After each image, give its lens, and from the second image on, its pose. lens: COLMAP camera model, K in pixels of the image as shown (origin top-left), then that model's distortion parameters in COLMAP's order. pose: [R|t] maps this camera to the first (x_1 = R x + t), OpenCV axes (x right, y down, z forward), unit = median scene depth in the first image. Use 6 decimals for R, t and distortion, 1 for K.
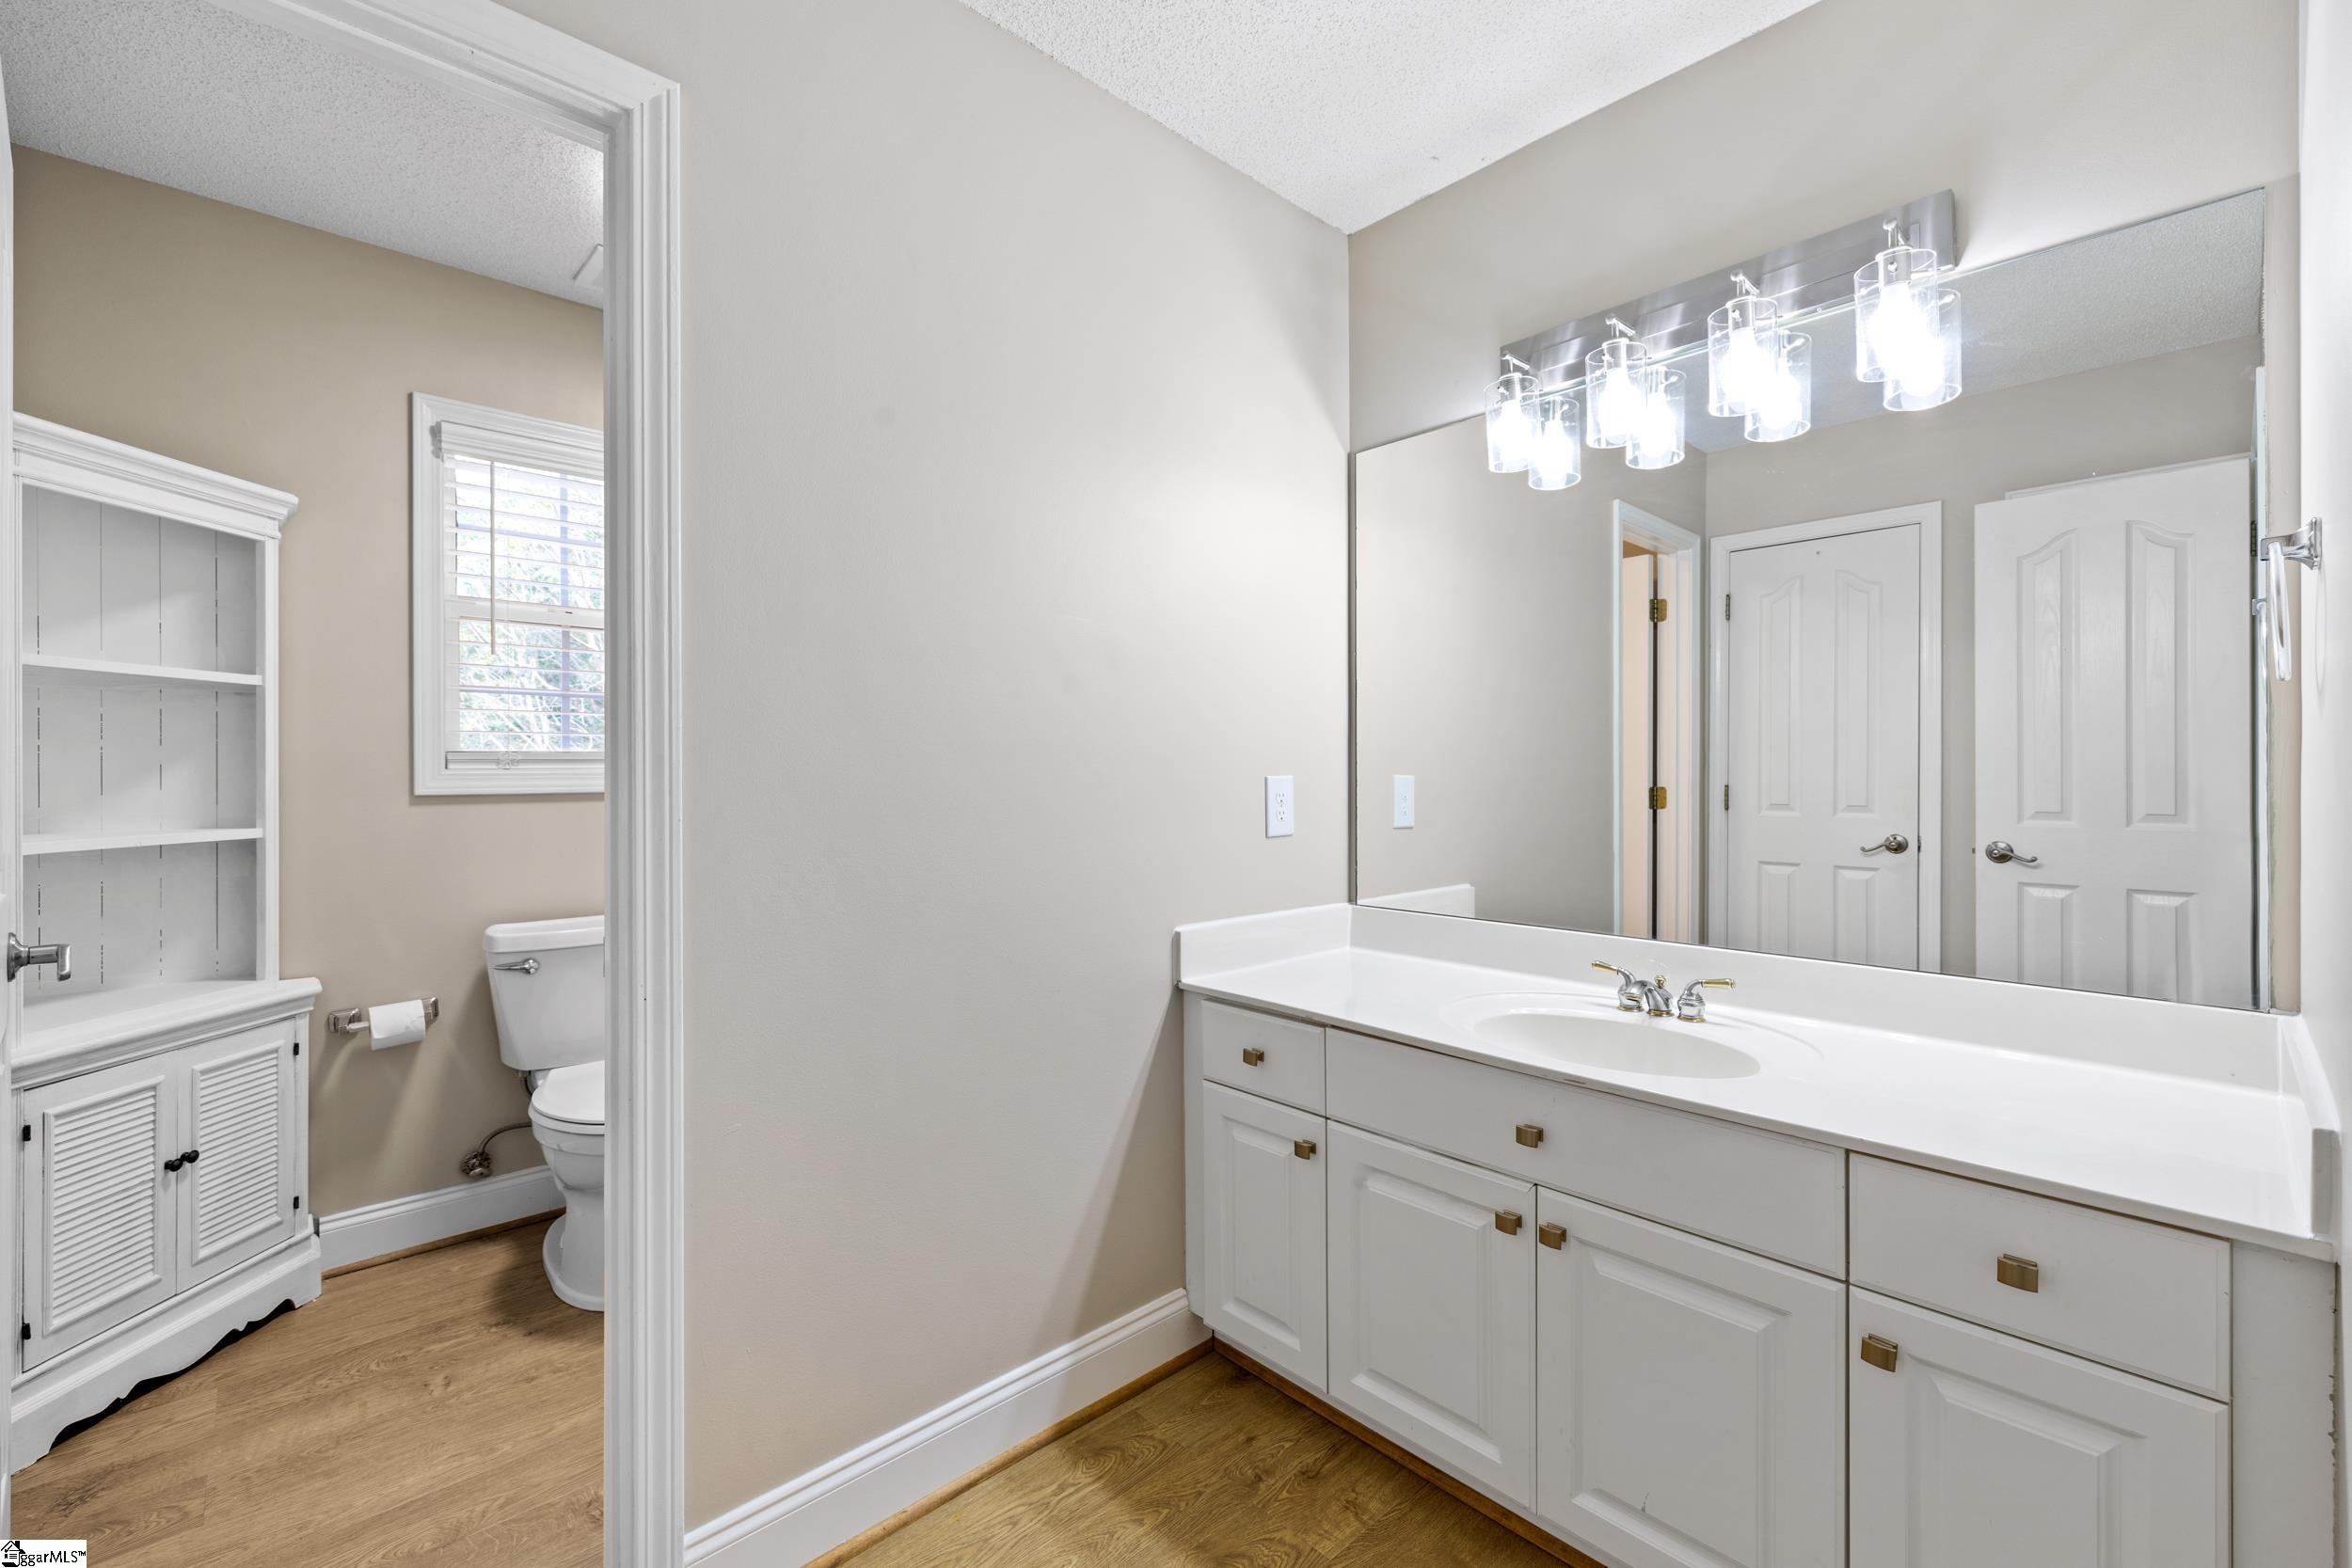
lens RADIAL K [[990.8, 0, 1179.8], [0, 990.8, 785.8], [0, 0, 1]] dist [-0.001996, 0.000646]
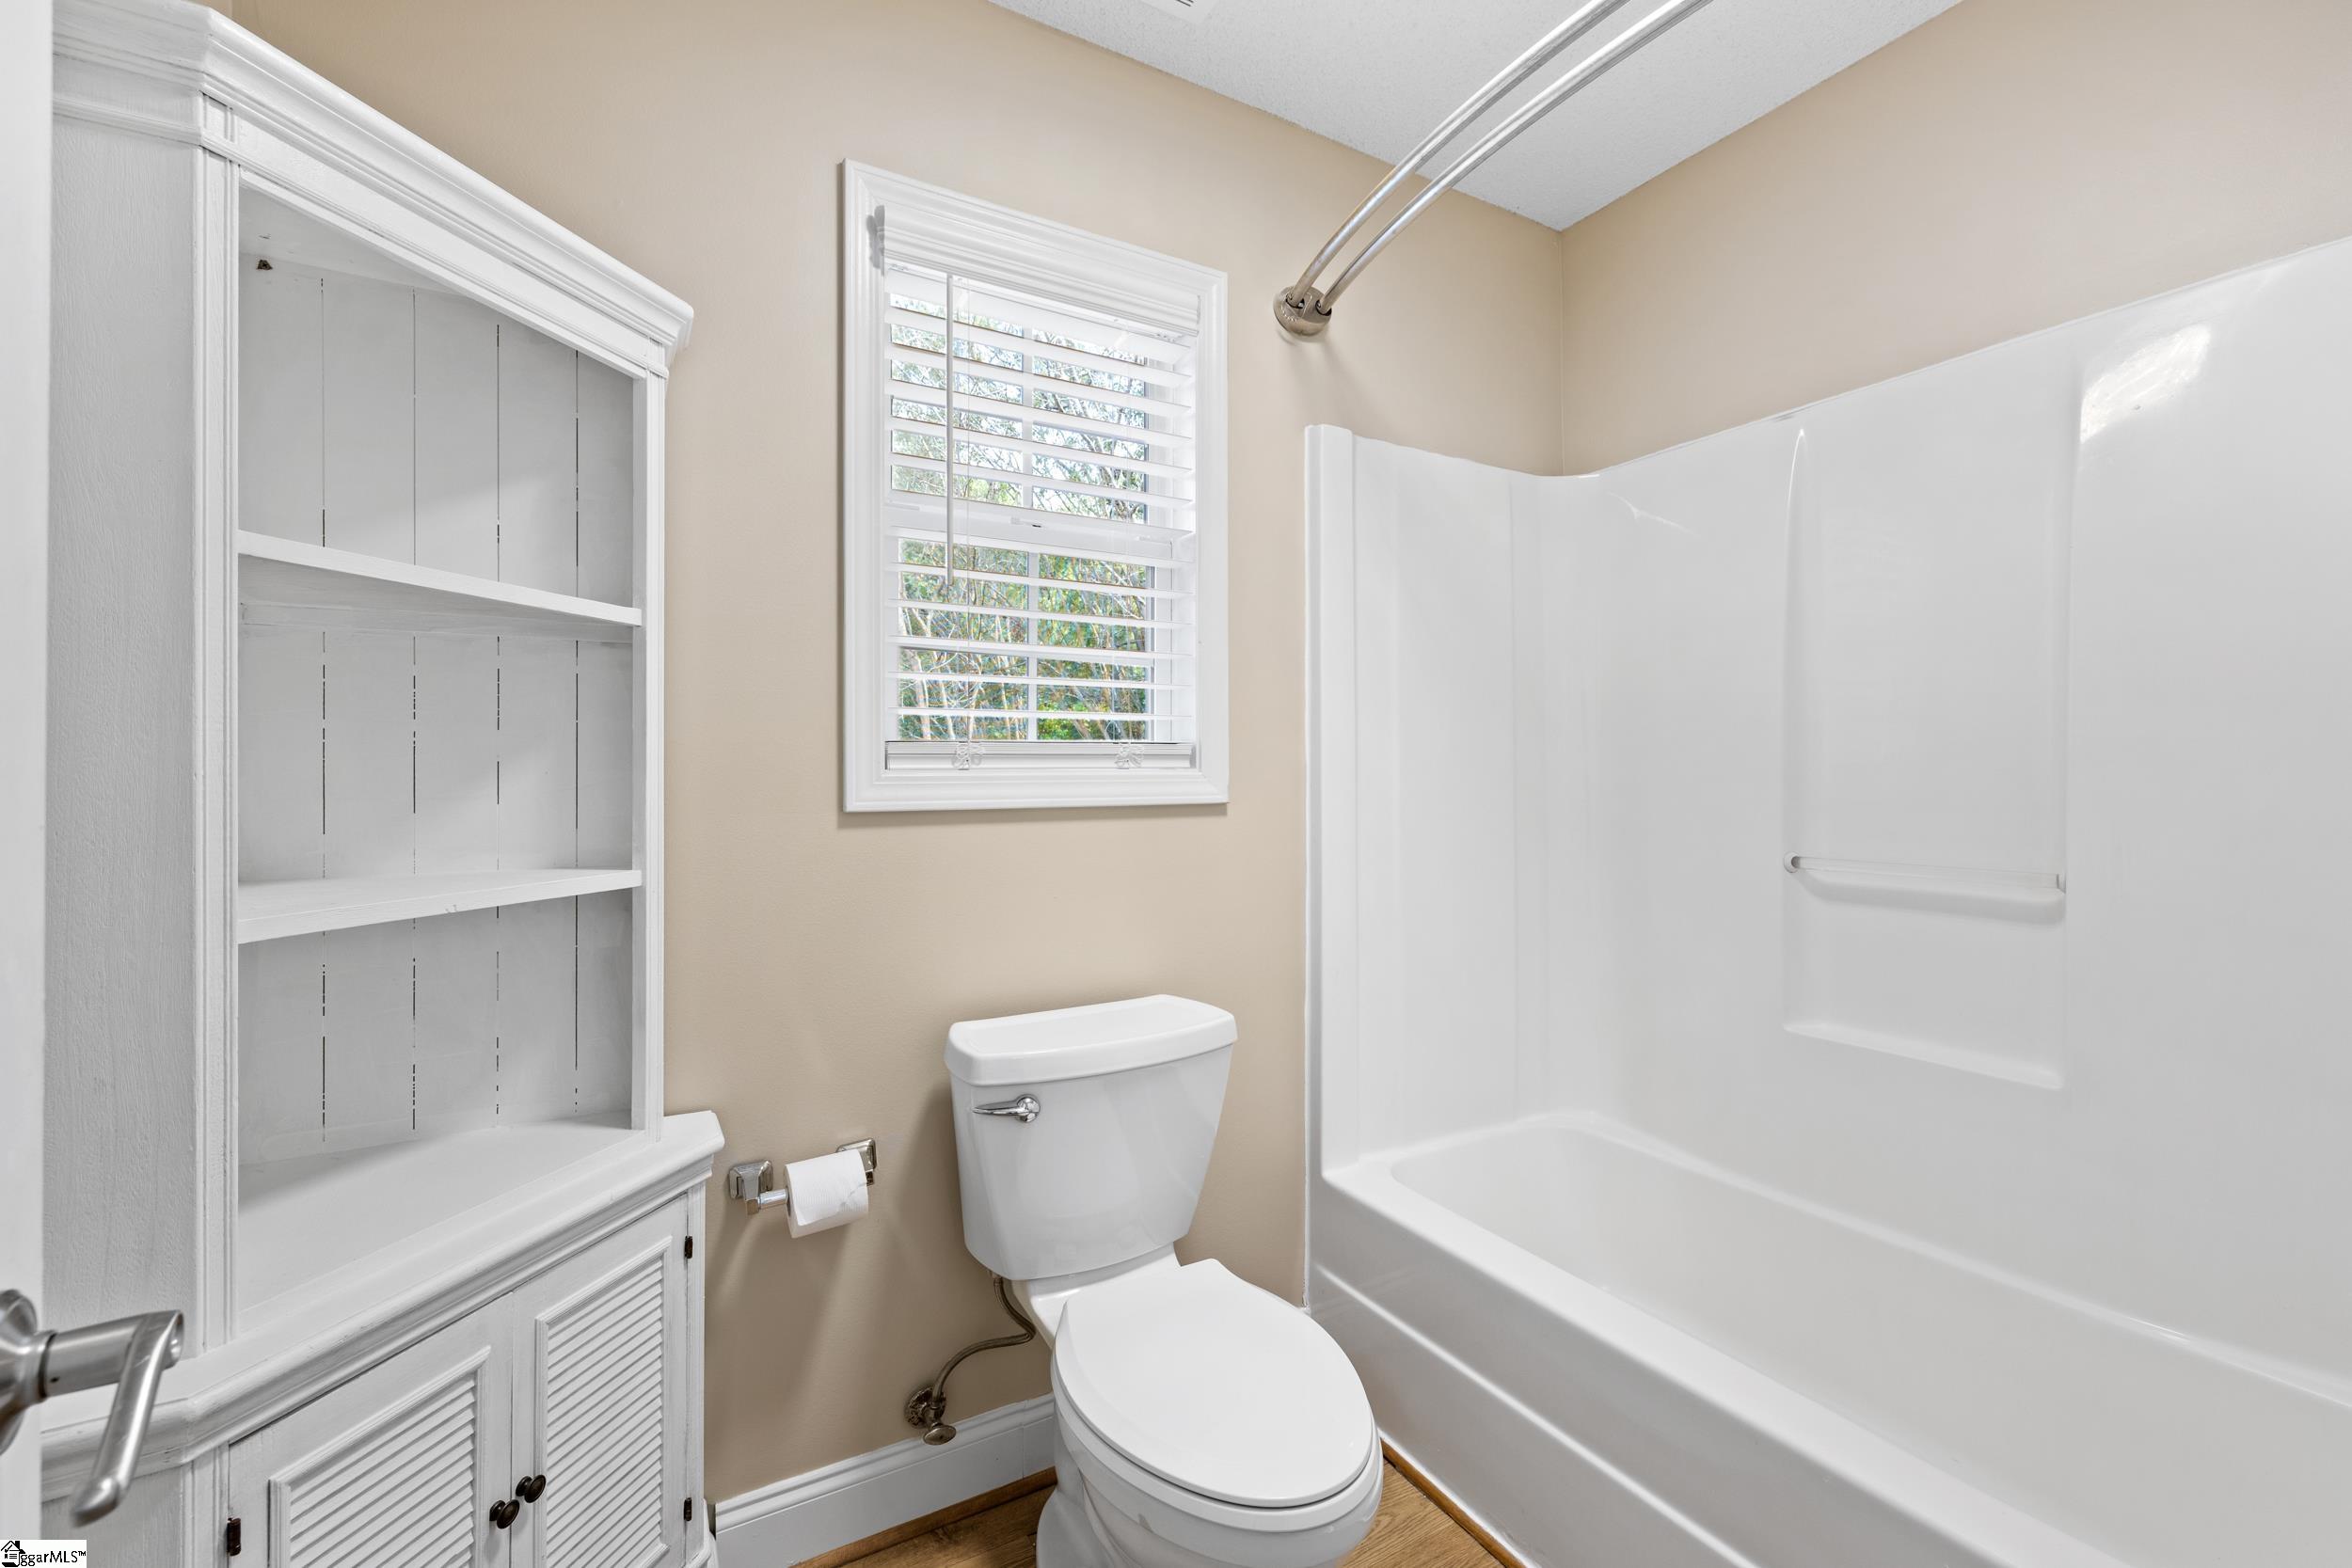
lens RADIAL K [[990.8, 0, 1174.6], [0, 990.8, 783.9], [0, 0, 1]] dist [-0.001996, 0.000646]
pose [[0.972062, -0.001712, -0.234717, -0.478711], [0.000321, 0.999982, -0.005962, -0.004468], [0.234723, 0.005720, 0.972046, 0.499844]]
